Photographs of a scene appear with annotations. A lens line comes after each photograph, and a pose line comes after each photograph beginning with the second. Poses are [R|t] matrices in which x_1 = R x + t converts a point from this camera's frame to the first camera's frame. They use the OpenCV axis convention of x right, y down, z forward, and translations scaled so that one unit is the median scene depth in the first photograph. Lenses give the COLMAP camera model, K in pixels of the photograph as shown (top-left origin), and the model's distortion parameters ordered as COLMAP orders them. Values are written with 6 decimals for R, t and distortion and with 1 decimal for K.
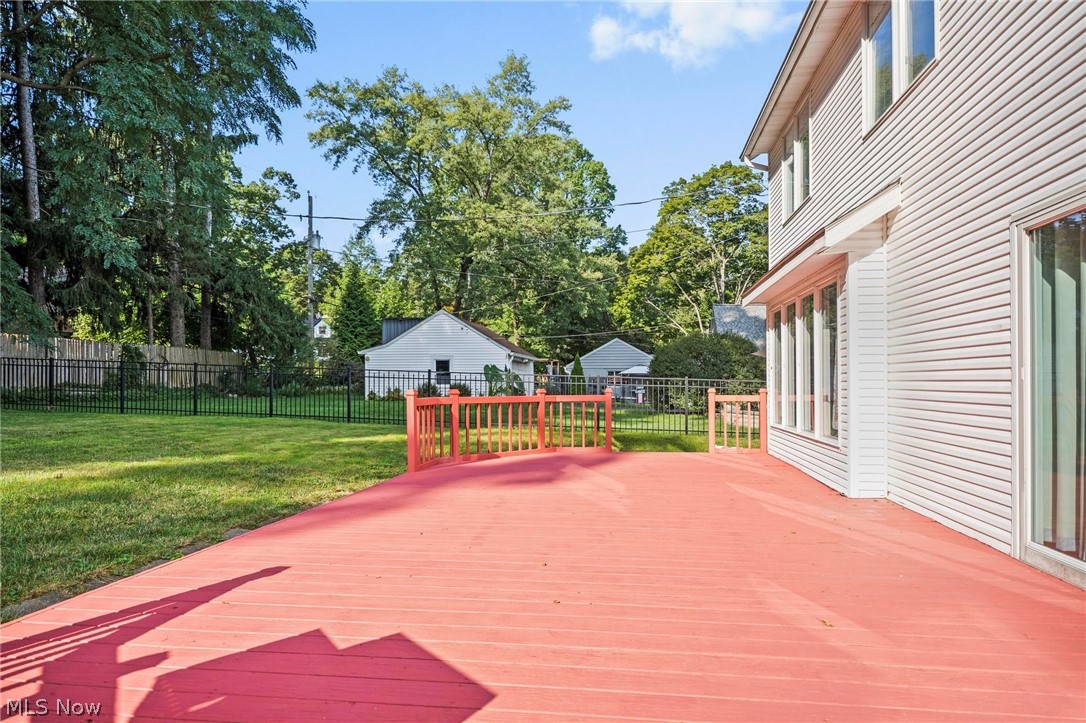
lens RADIAL K [[578.3, 0, 578.5], [0, 578.3, 375.1], [0, 0, 1]] dist [-0.002041, -0.000296]
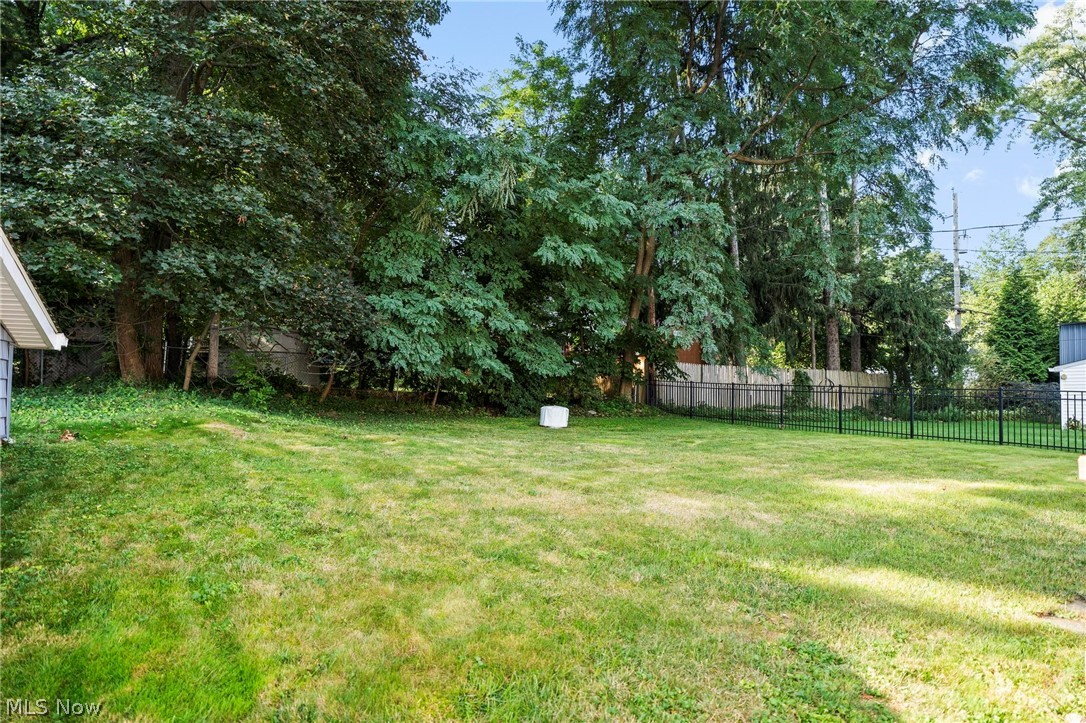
lens RADIAL K [[635.9, 0, 542.9], [0, 635.9, 377.6], [0, 0, 1]] dist [-0.000375, -0.000528]
pose [[0.584621, -0.025084, -0.810919, -0.072014], [0.001959, 0.999563, -0.029507, -0.002970], [0.811304, 0.015662, 0.584414, -0.093303]]
